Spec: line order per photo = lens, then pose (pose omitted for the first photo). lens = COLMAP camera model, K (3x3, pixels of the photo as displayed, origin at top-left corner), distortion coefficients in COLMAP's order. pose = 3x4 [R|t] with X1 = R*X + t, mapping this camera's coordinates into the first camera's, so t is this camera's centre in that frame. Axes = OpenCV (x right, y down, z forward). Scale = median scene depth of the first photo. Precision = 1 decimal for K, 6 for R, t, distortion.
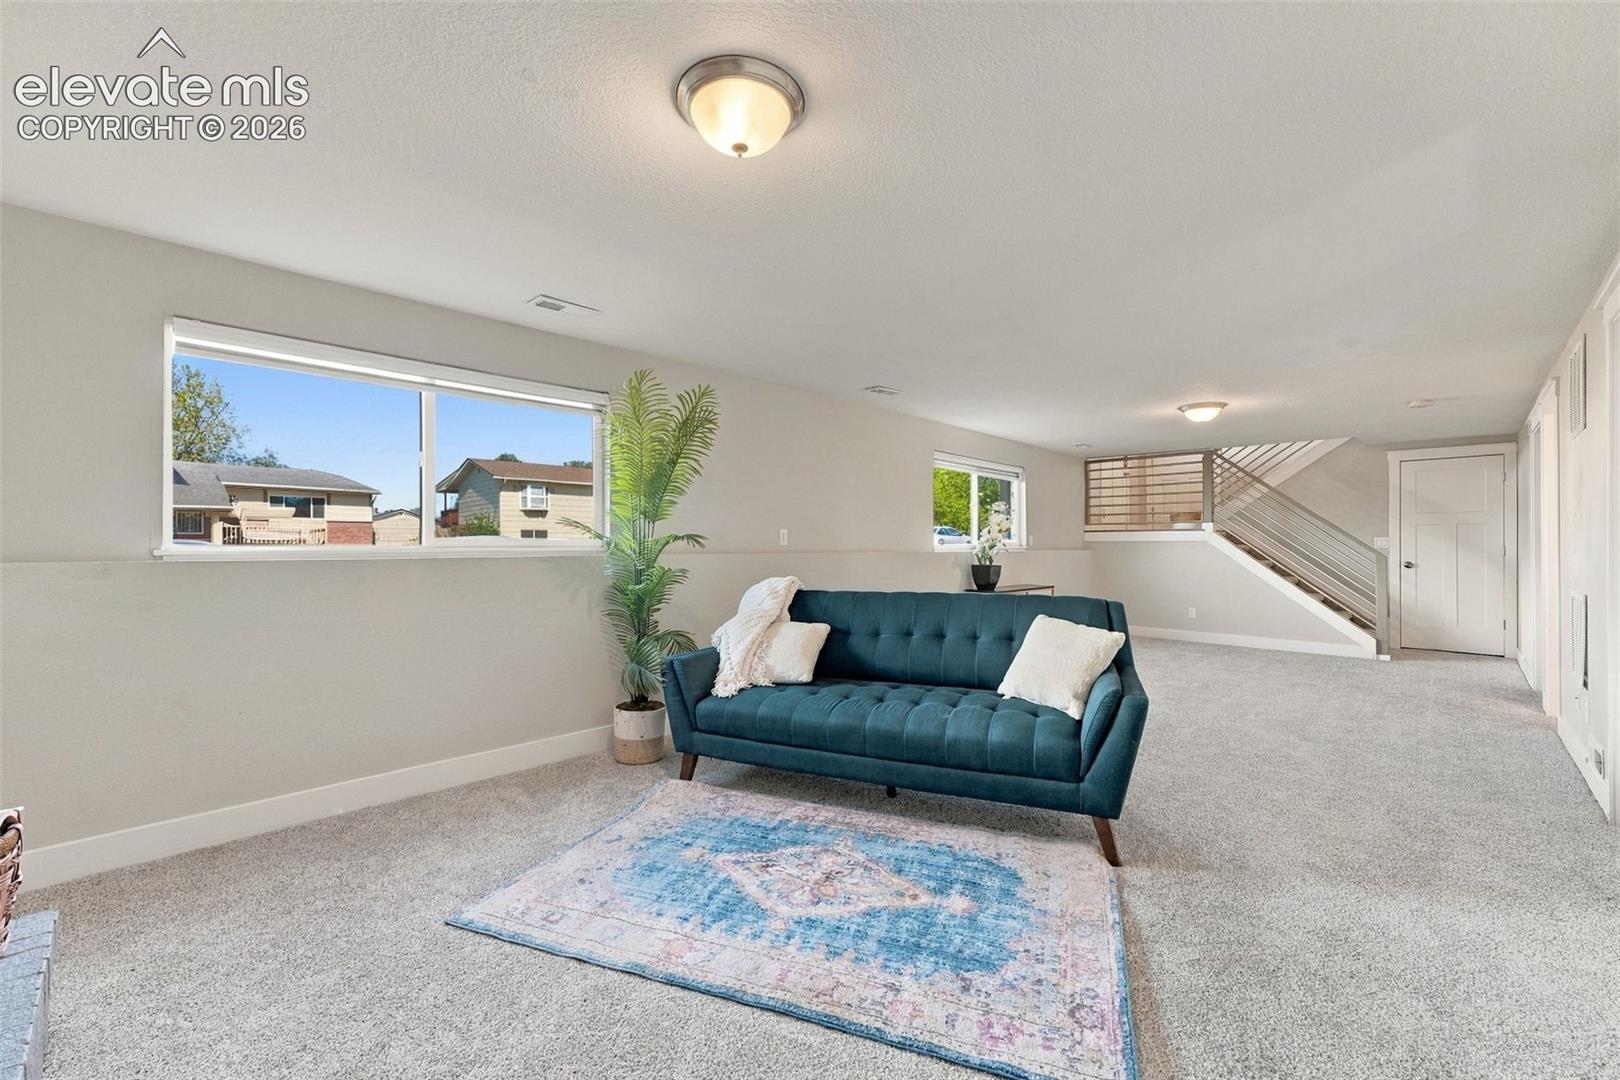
lens RADIAL K [[651.7, 0, 816.1], [0, 651.7, 545.6], [0, 0, 1]] dist [-0.045818, 0.029475]
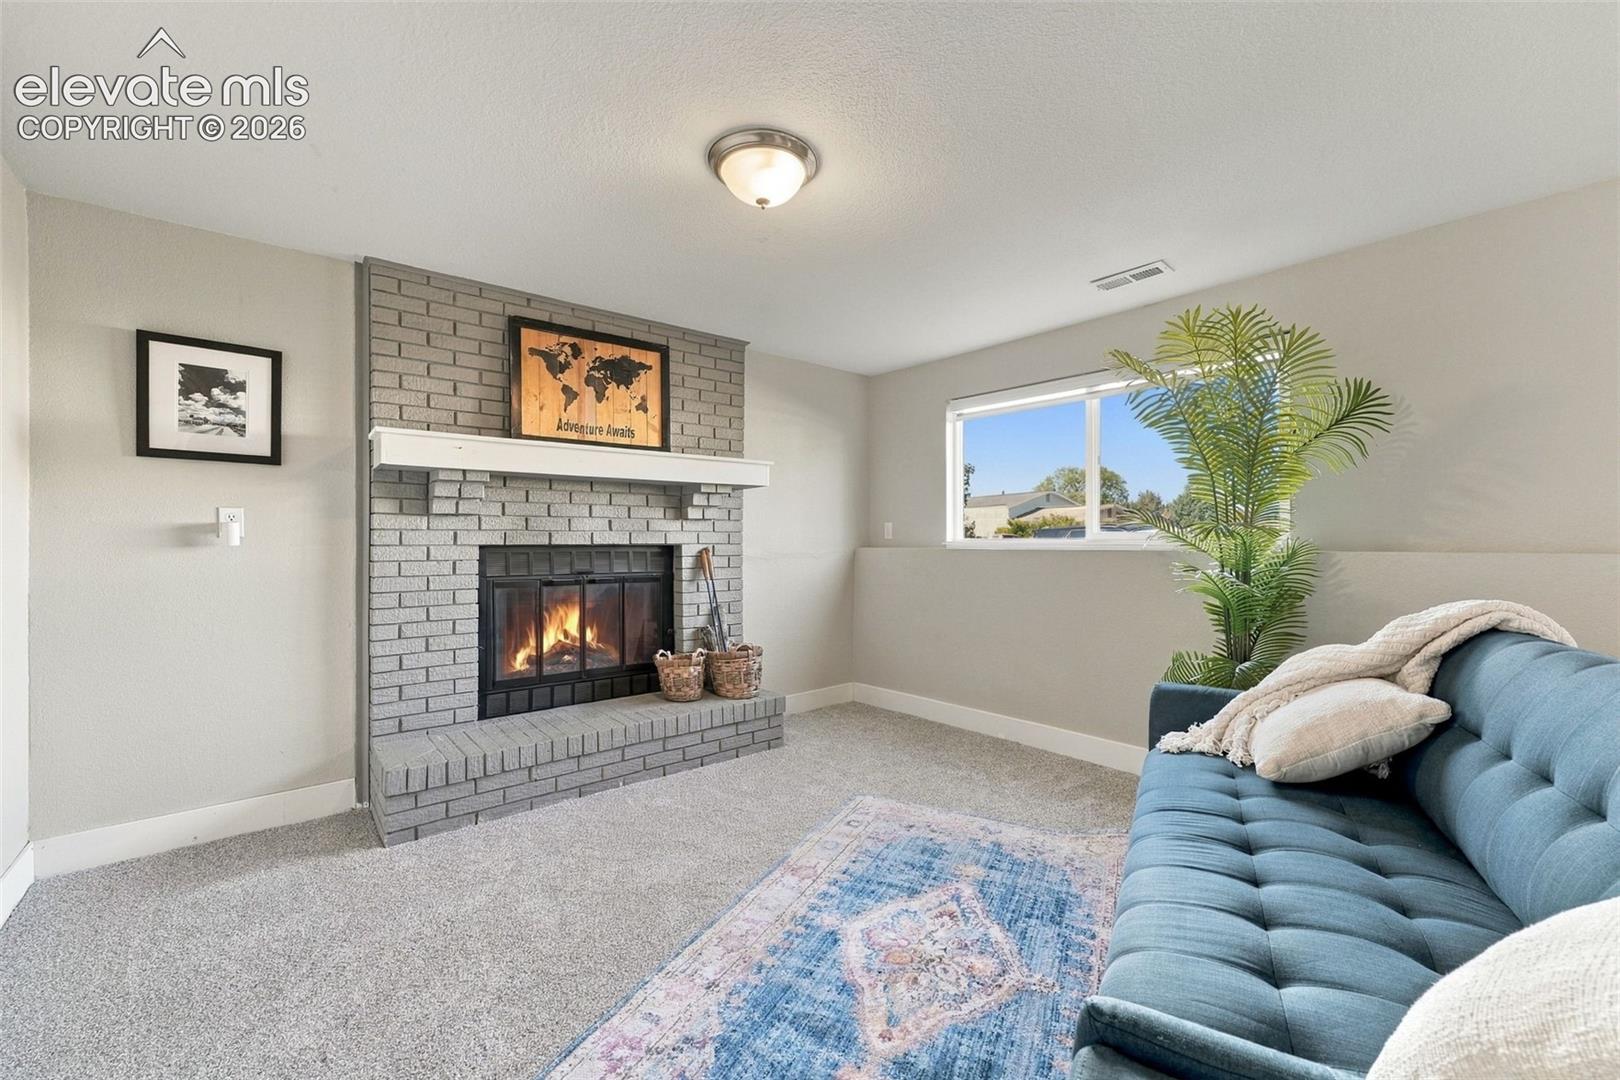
lens RADIAL K [[660.6, 0, 810.0], [0, 660.6, 540.0], [0, 0, 1]] dist [-0.001401, 0.000543]
pose [[-0.112292, 0.003815, -0.993668, 0.816964], [0.008035, 0.999963, 0.002931, -0.001465], [0.993643, -0.007655, -0.112318, 0.930278]]
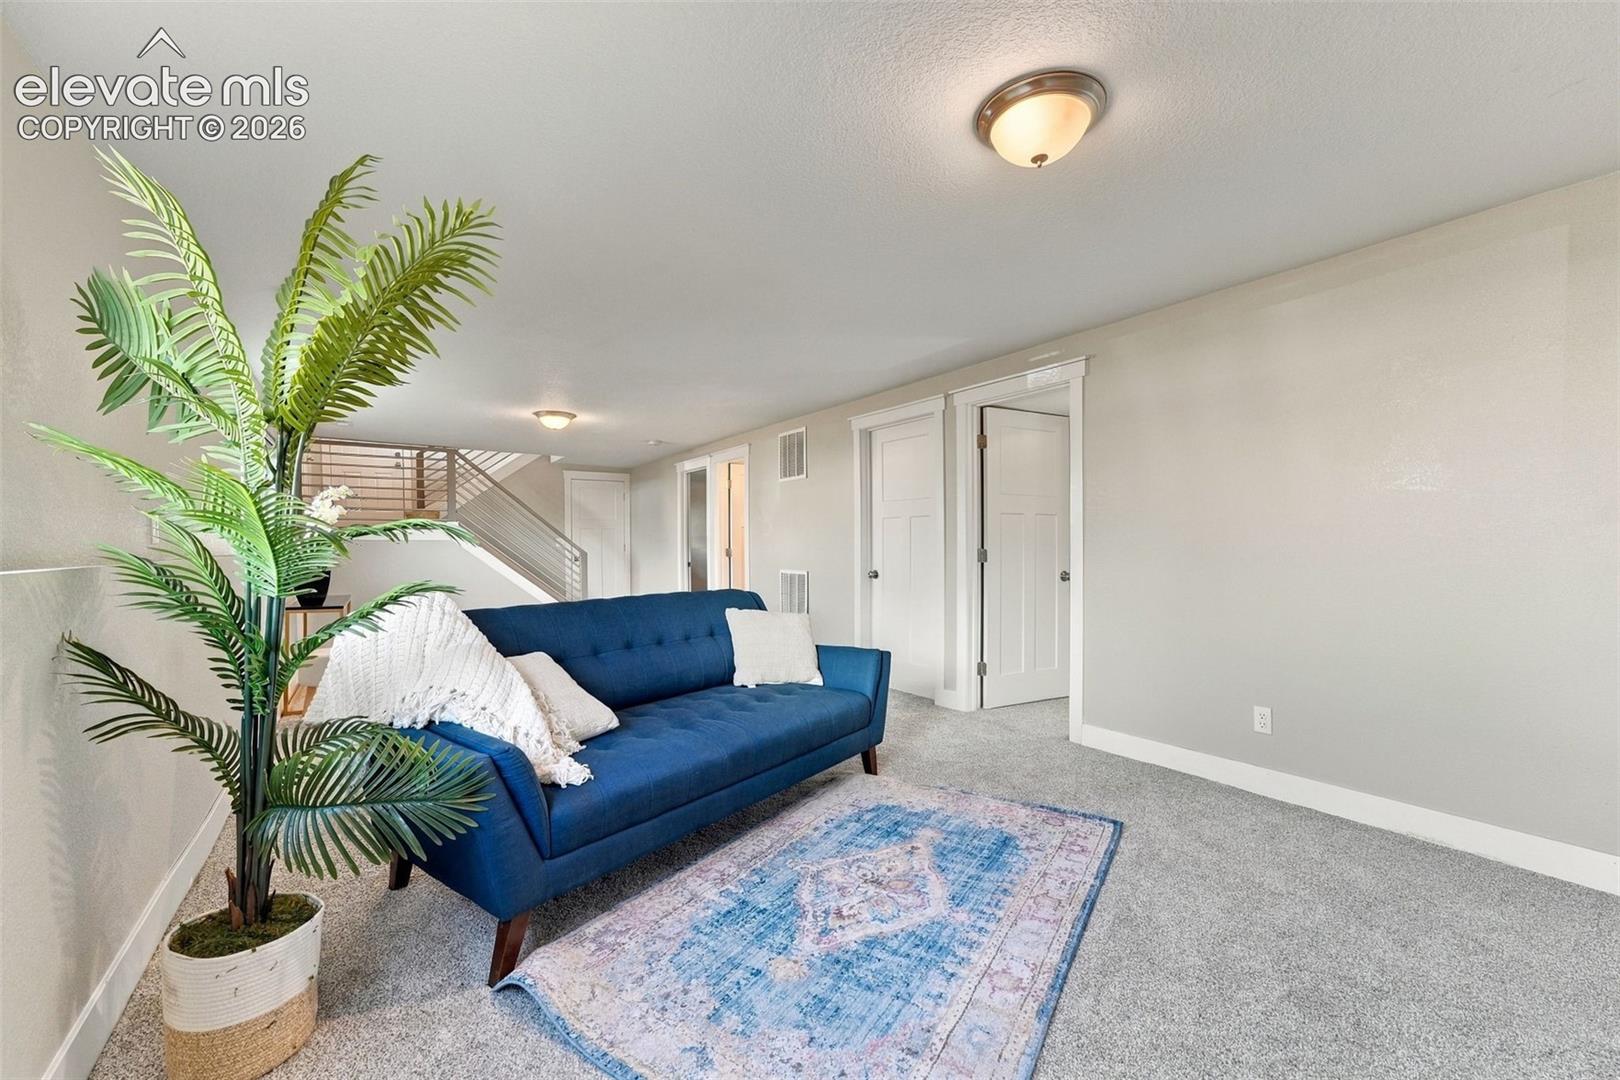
lens RADIAL K [[651.7, 0, 816.1], [0, 651.7, 545.6], [0, 0, 1]] dist [-0.045818, 0.029475]
pose [[0.209914, -0.002078, 0.977718, -0.933003], [0.002123, 0.999996, 0.001670, 0.005199], [-0.977717, 0.001725, 0.209918, 0.862876]]
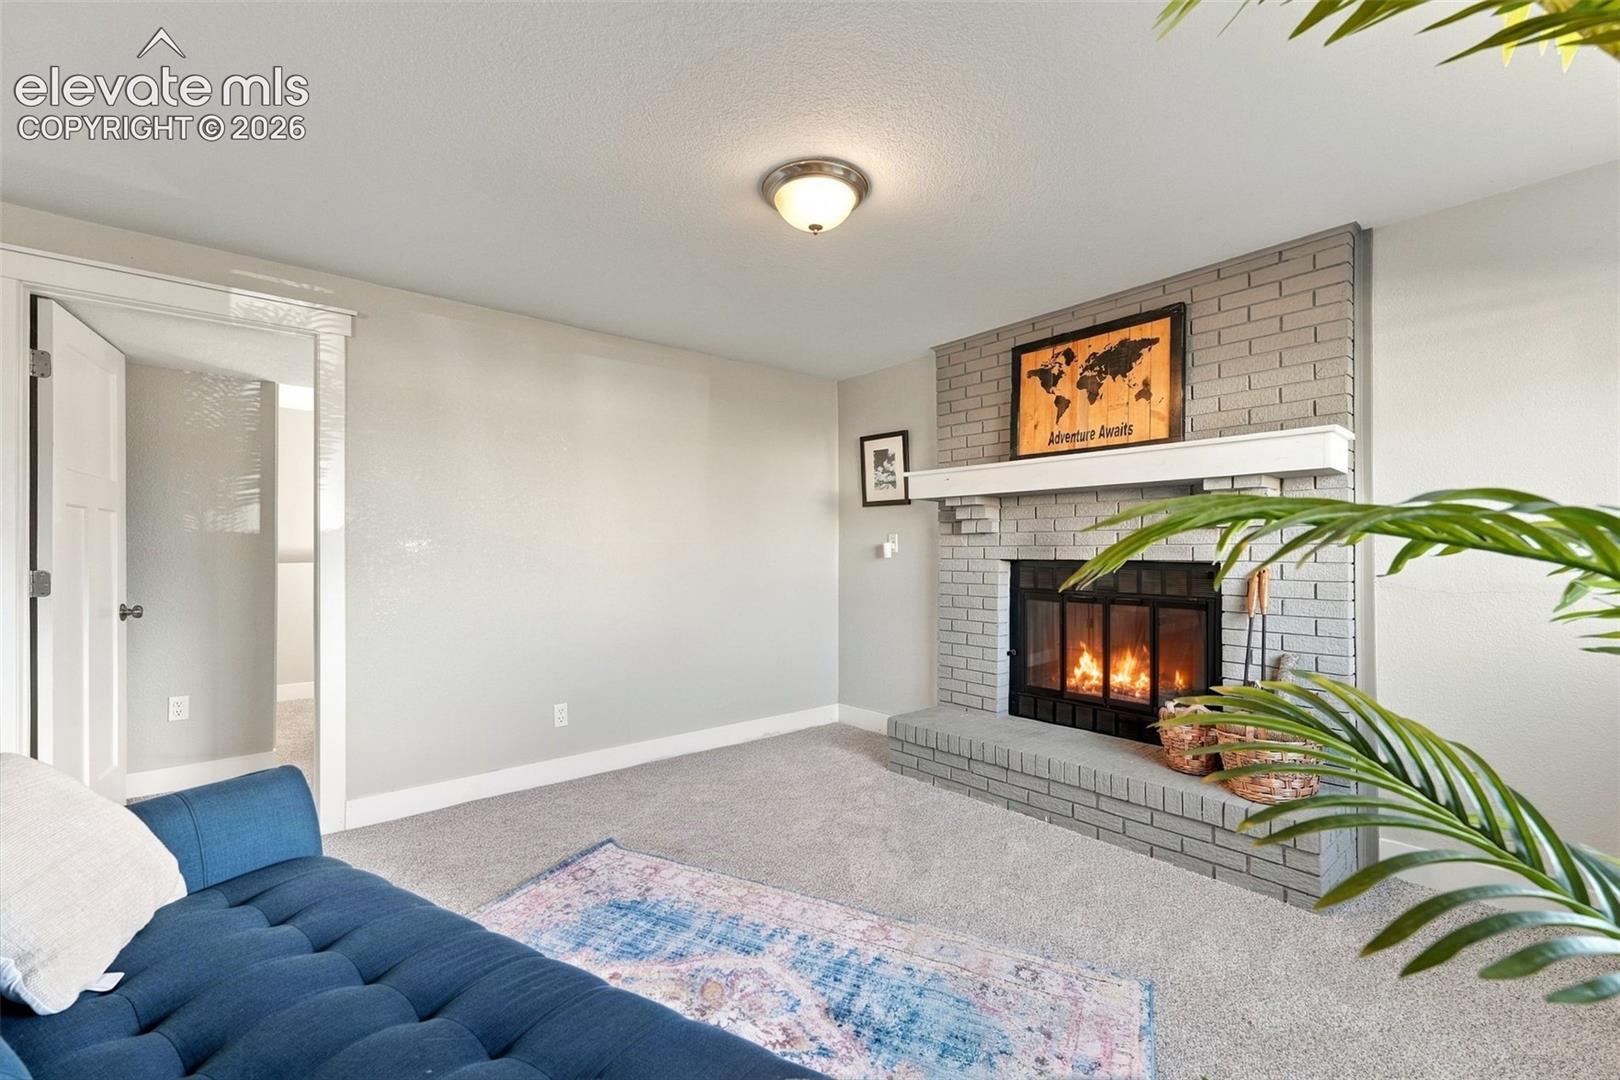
lens RADIAL K [[662.8, 0, 798.5], [0, 662.8, 550.4], [0, 0, 1]] dist [-0.000016, 0.000237]
pose [[-0.993700, 0.000611, 0.112070, -0.170622], [0.000473, 0.999999, -0.001261, -0.010797], [-0.112071, -0.001200, -0.993699, 1.705388]]
